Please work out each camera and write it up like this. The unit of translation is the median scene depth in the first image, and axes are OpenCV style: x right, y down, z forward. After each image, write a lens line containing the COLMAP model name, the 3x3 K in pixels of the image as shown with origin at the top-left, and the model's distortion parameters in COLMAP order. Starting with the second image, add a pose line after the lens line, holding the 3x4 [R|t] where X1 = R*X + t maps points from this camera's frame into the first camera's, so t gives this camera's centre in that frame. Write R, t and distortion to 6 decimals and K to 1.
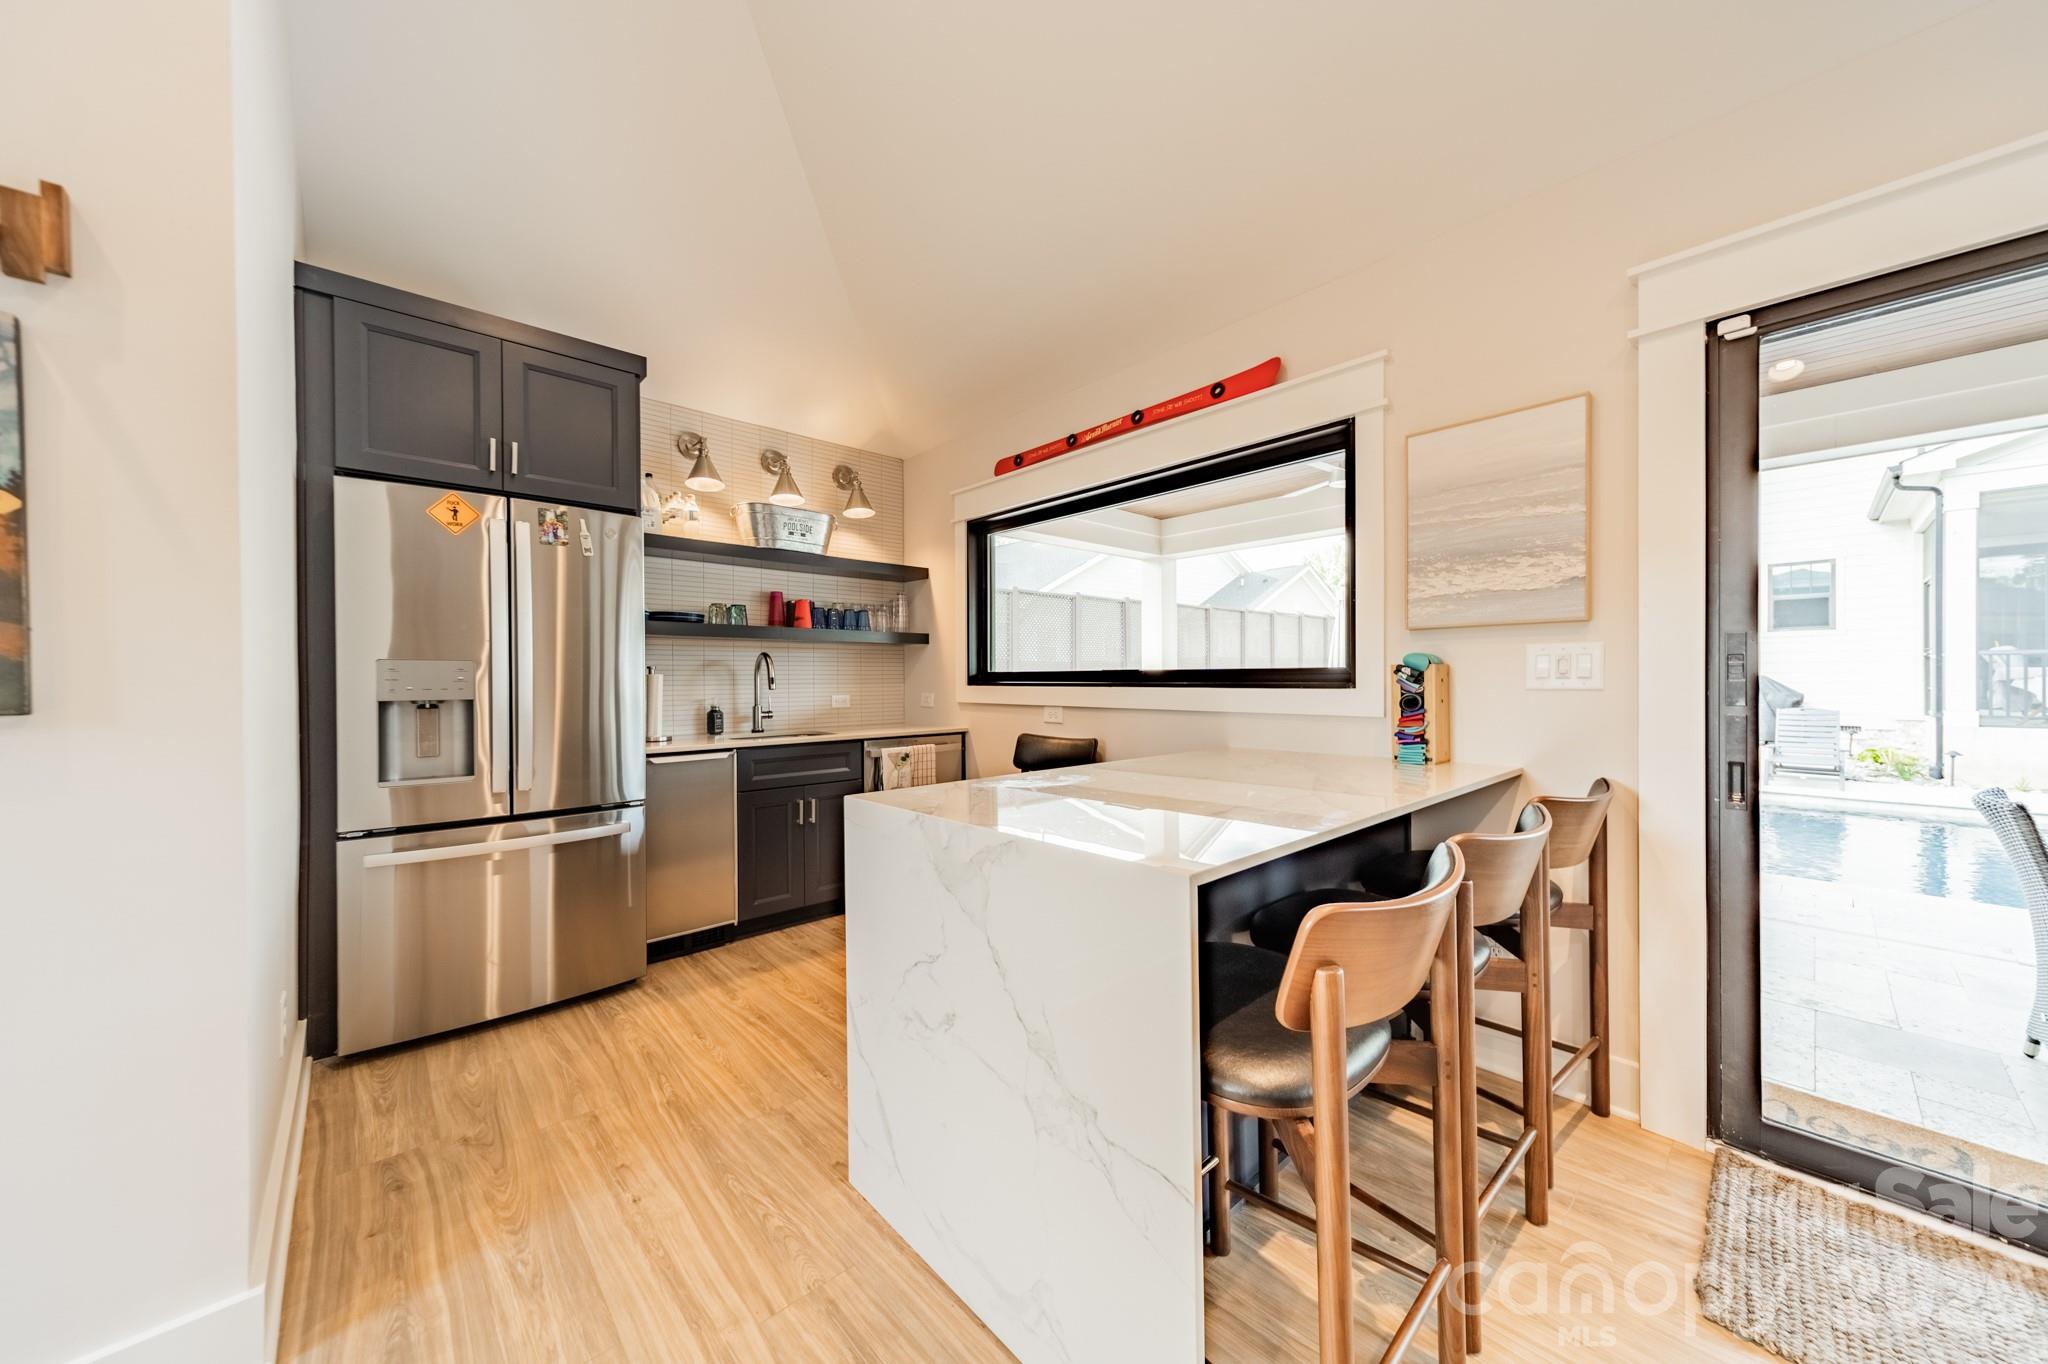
lens RADIAL K [[719.4, 0, 1022.6], [0, 719.4, 677.6], [0, 0, 1]] dist [0.008751, 0.000146]
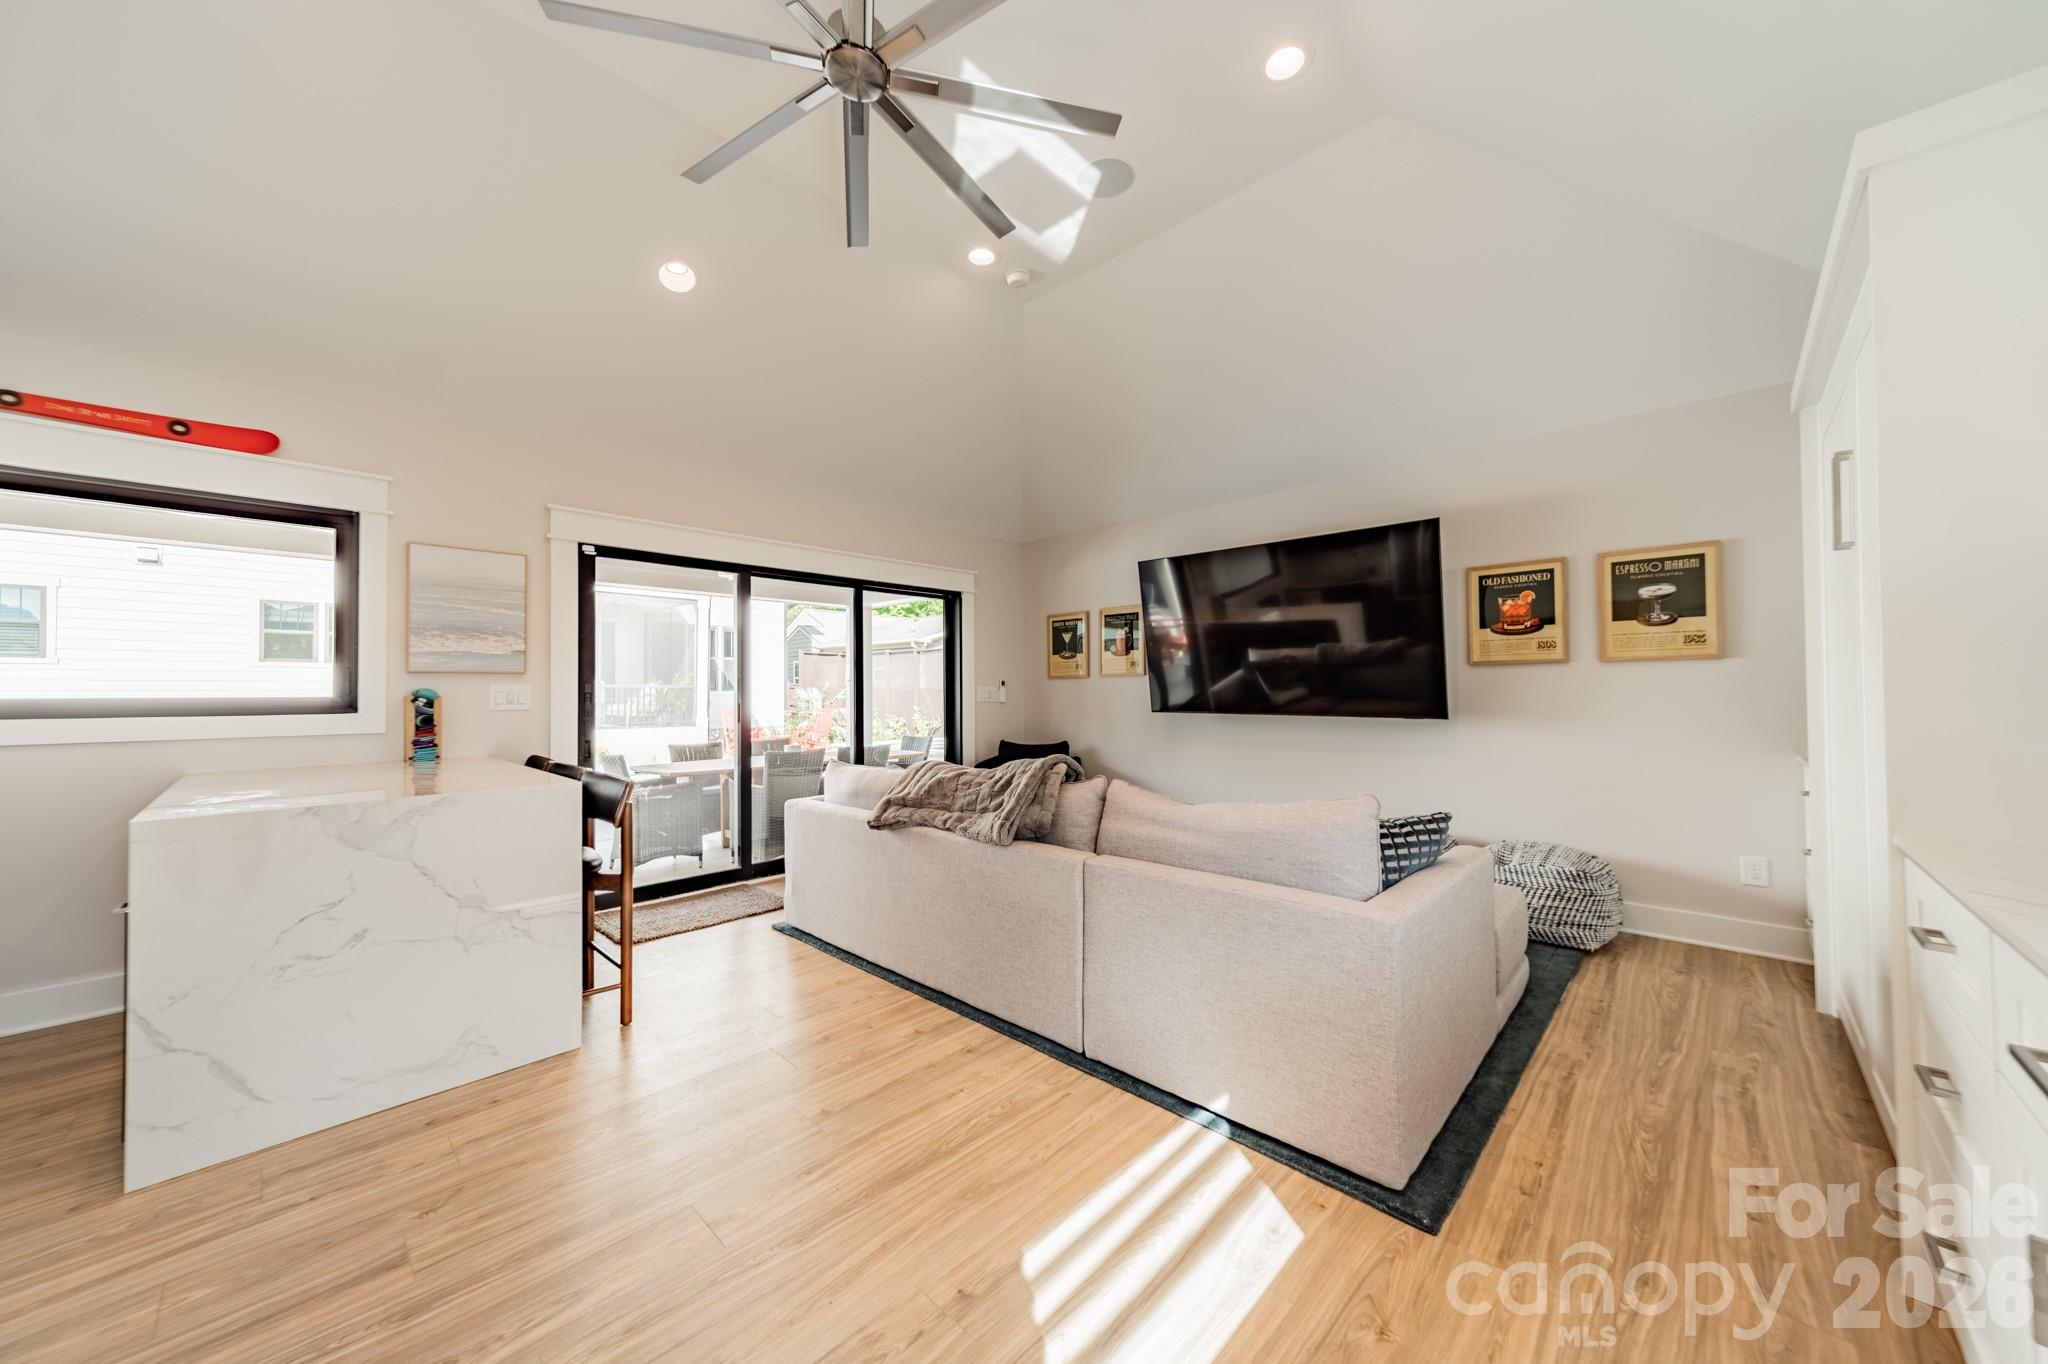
lens RADIAL K [[719.4, 0, 1034.6], [0, 719.4, 684.2], [0, 0, 1]] dist [0.008751, 0.000146]
pose [[-0.074832, 0.021717, 0.996960, -1.115012], [0.006225, 0.999754, -0.021311, -0.002389], [-0.997177, 0.004611, -0.074949, -0.180740]]
